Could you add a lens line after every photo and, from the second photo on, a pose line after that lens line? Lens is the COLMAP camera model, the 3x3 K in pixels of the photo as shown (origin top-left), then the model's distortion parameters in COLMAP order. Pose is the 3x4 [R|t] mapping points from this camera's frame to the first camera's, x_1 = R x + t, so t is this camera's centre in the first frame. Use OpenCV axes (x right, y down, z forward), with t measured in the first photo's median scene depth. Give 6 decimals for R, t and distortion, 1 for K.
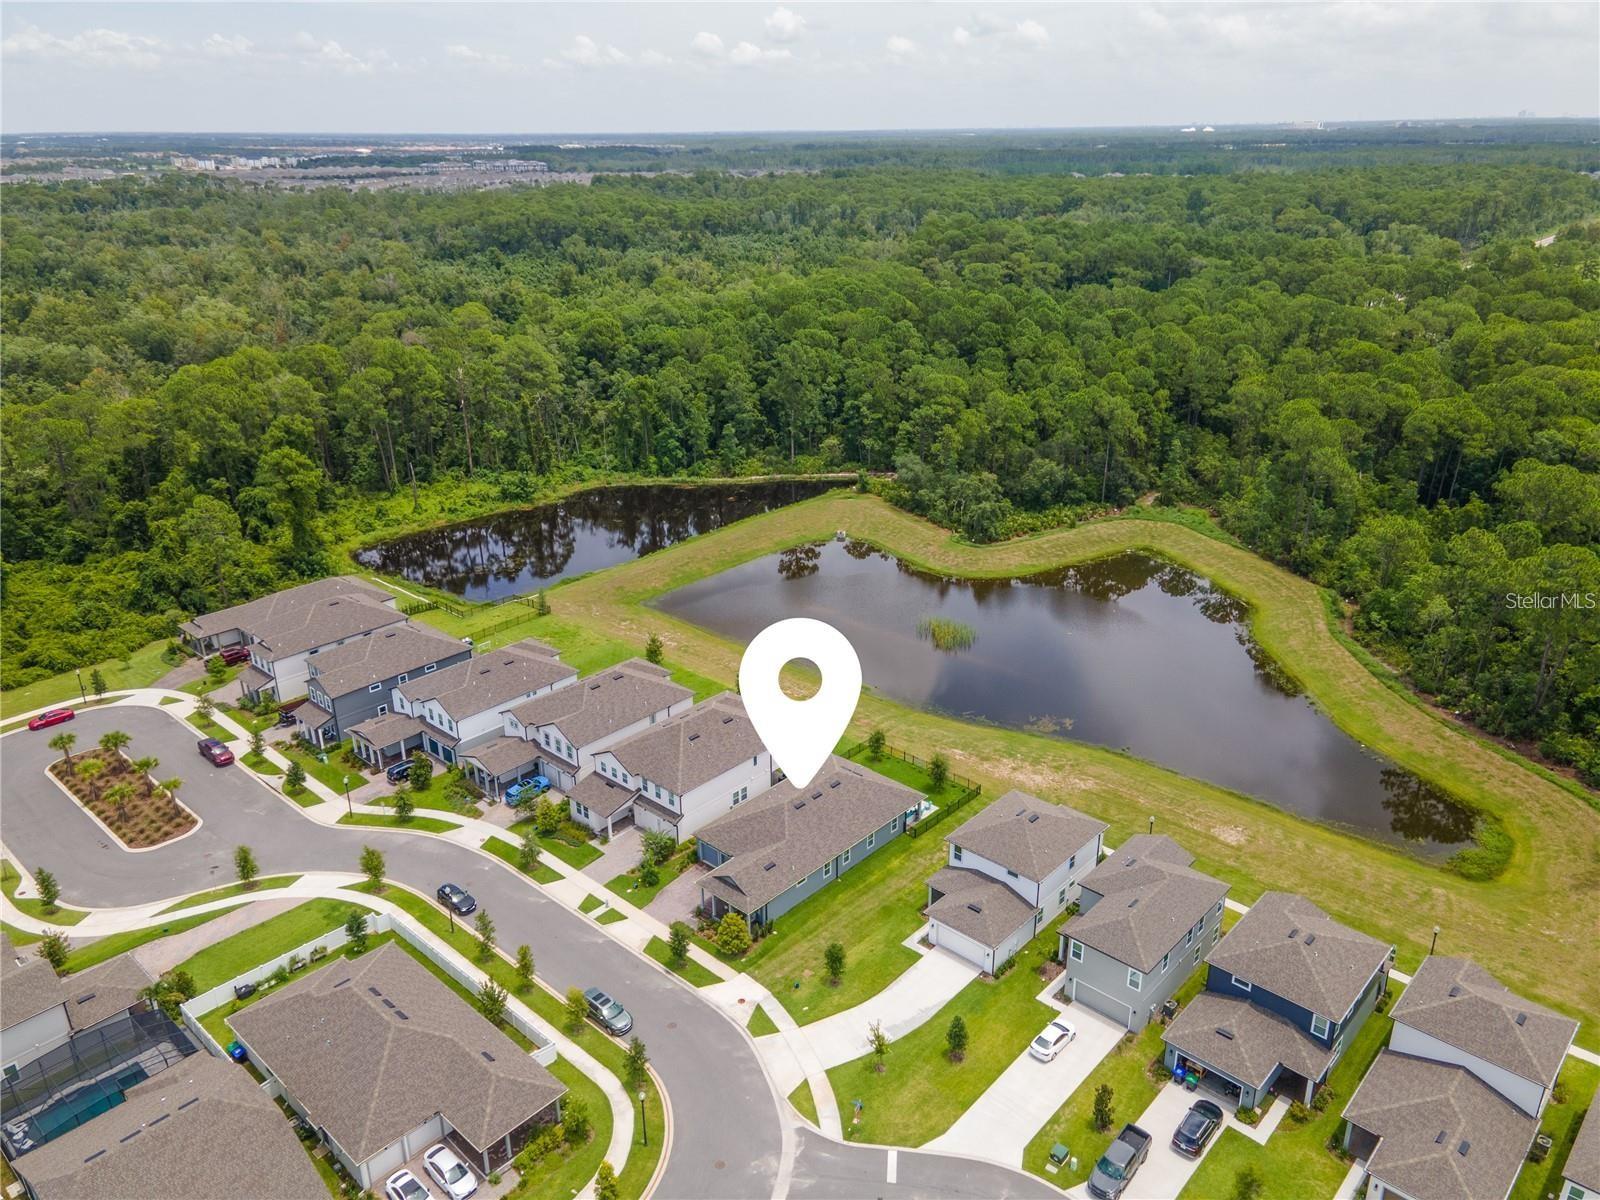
lens RADIAL K [[1161.3, 0, 794.1], [0, 1161.3, 606.6], [0, 0, 1]] dist [0.047678, 0.007789]
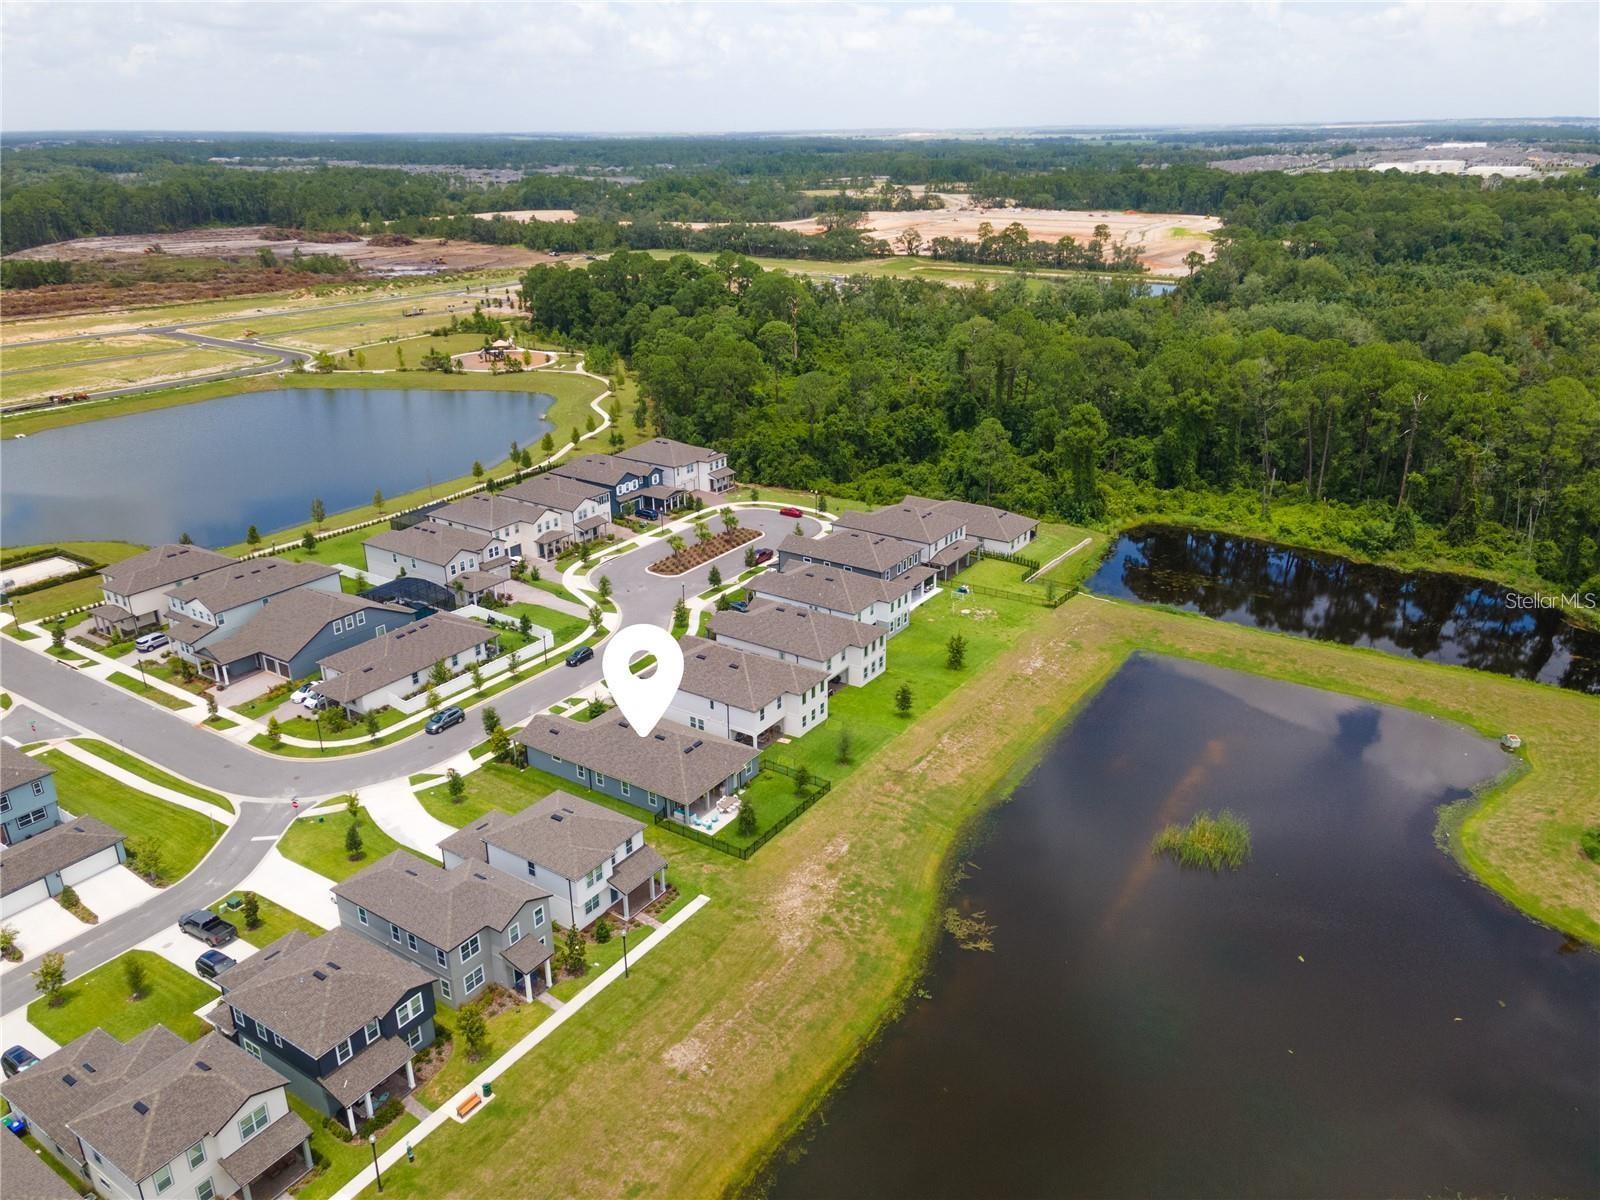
lens RADIAL K [[1161.3, 0, 794.1], [0, 1161.3, 606.6], [0, 0, 1]] dist [0.047678, 0.007789]
pose [[0.153891, 0.384233, -0.910320, 0.929759], [-0.371319, 0.876255, 0.307082, -0.308065], [0.915664, 0.290762, 0.277521, 0.742521]]
